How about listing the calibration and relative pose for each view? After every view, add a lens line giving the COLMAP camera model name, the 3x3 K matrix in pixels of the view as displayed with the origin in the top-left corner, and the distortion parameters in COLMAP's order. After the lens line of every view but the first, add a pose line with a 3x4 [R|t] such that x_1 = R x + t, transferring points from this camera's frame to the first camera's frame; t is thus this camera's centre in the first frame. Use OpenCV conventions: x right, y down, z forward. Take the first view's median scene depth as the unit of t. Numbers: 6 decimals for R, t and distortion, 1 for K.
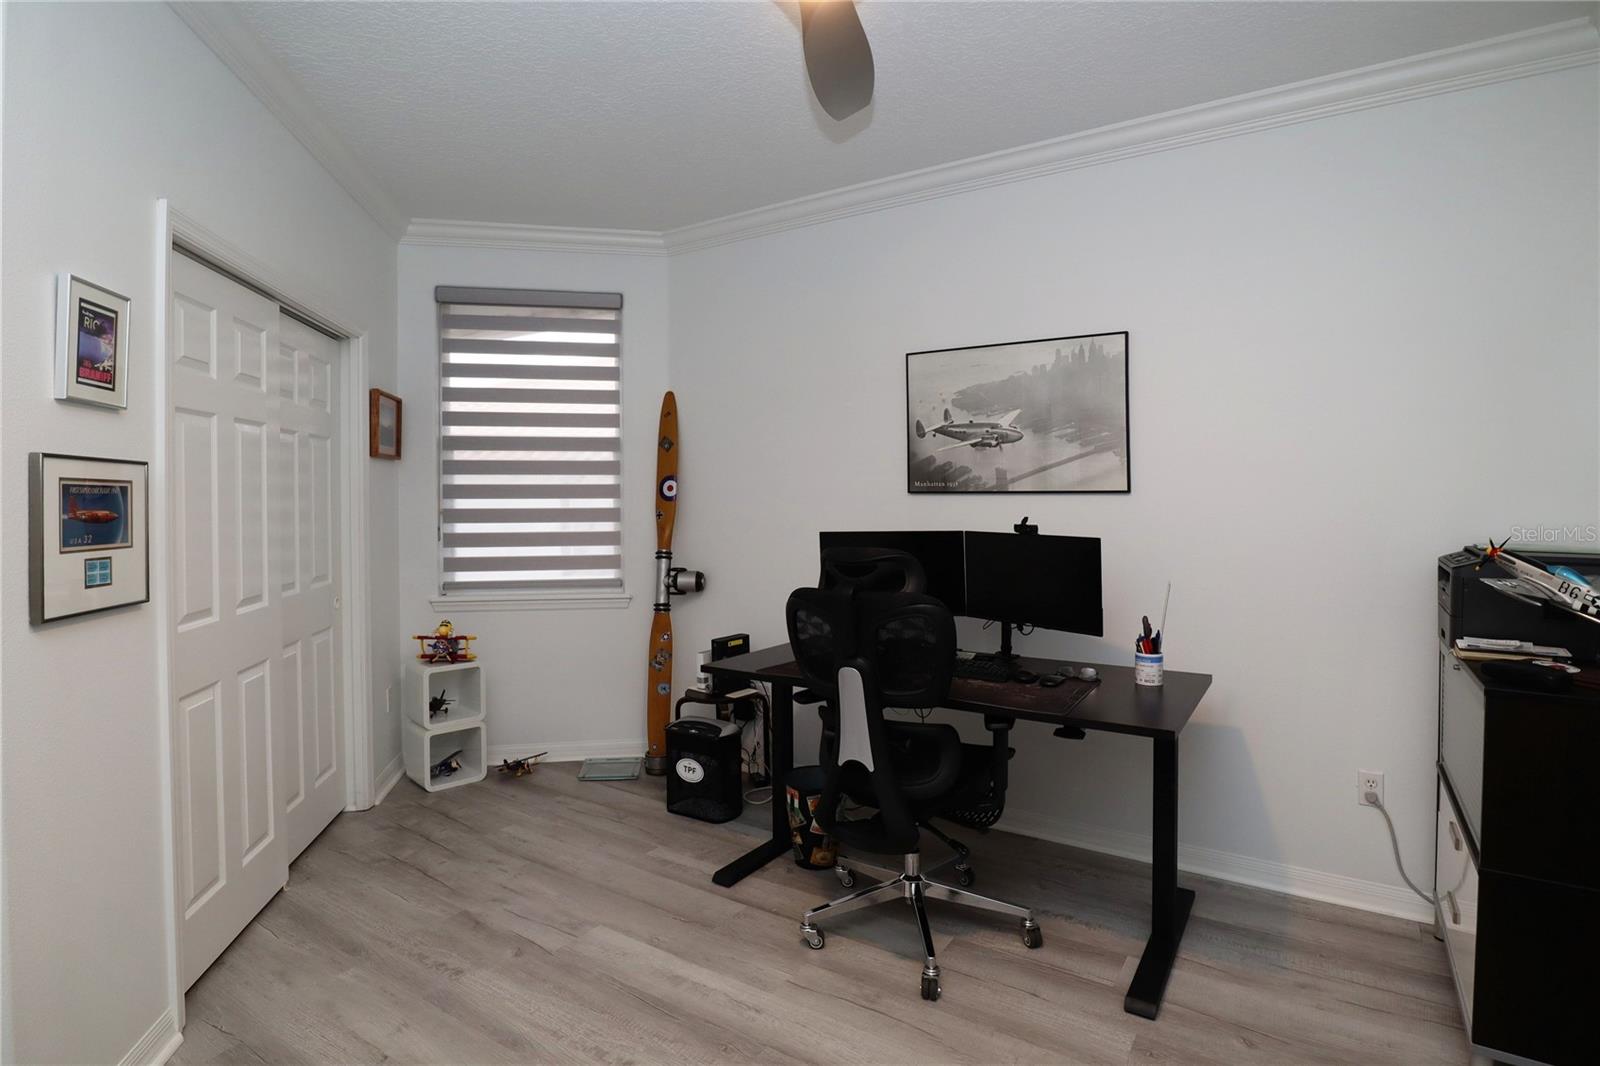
lens RADIAL K [[816.1, 0, 799.2], [0, 816.1, 492.3], [0, 0, 1]] dist [-0.045182, 0.018425]
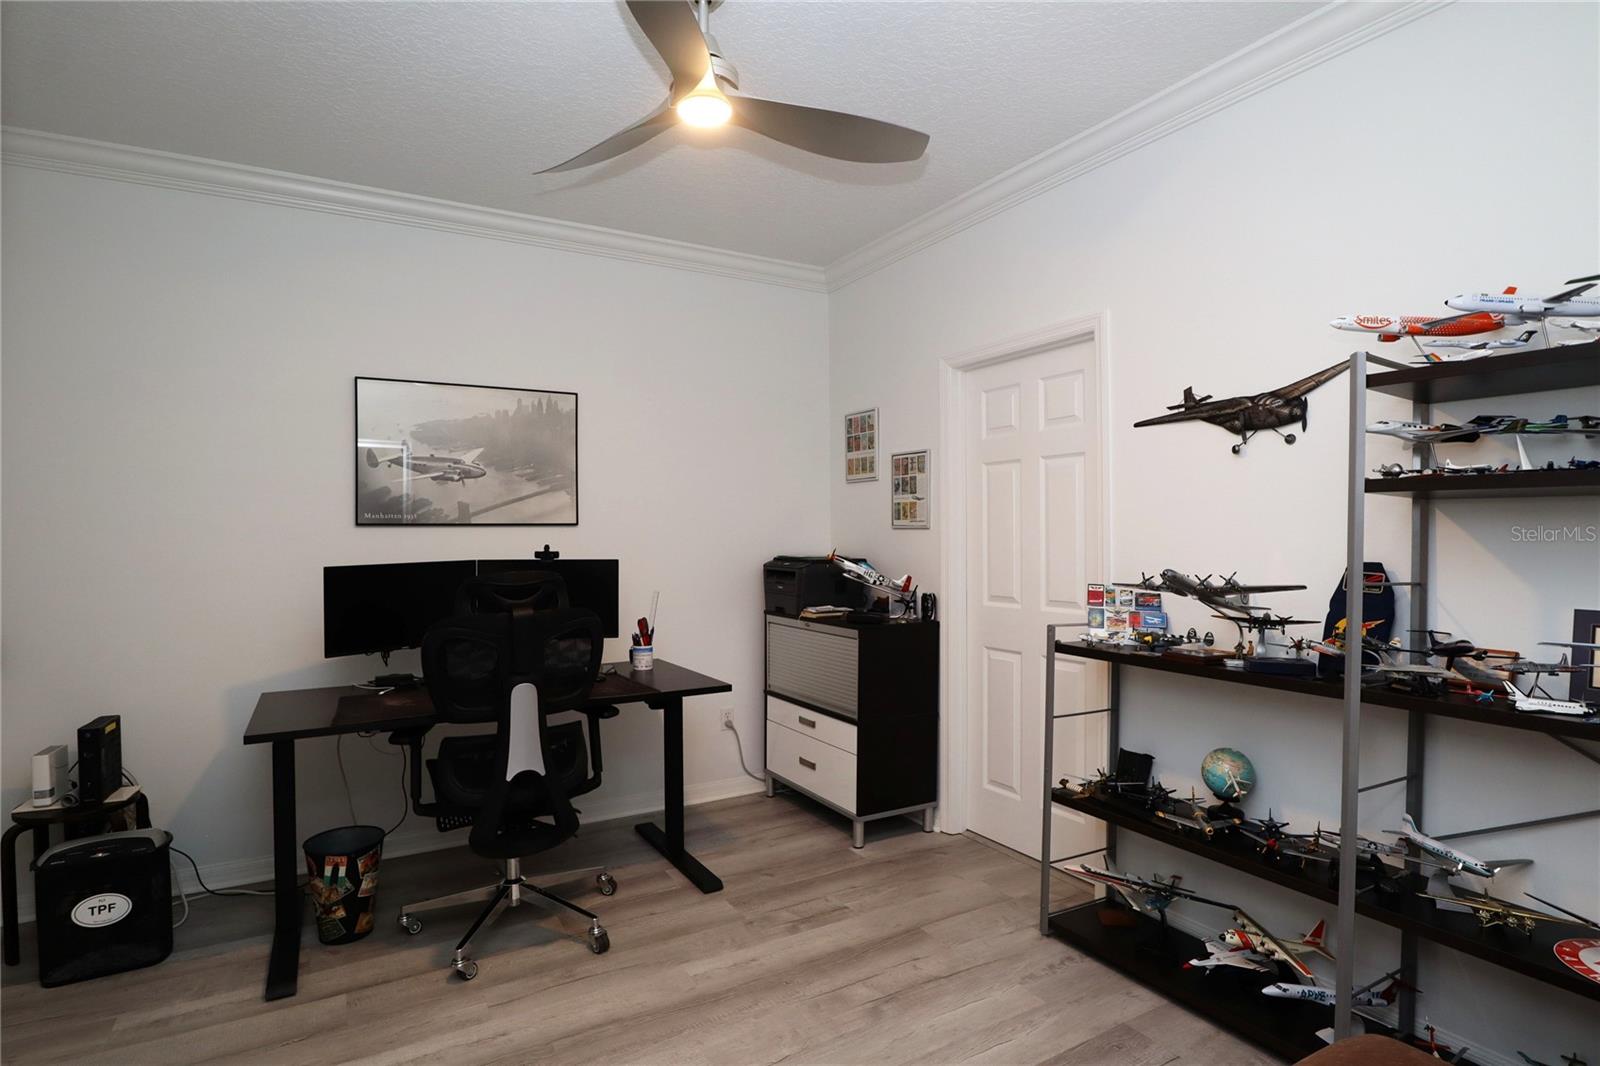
lens RADIAL K [[810.3, 0, 807.6], [0, 810.3, 529.2], [0, 0, 1]] dist [-0.045007, 0.017761]
pose [[0.444885, 0.004768, 0.895575, -0.537515], [0.003786, 0.999967, -0.007205, 0.016645], [-0.895580, 0.006596, 0.444852, 0.148771]]
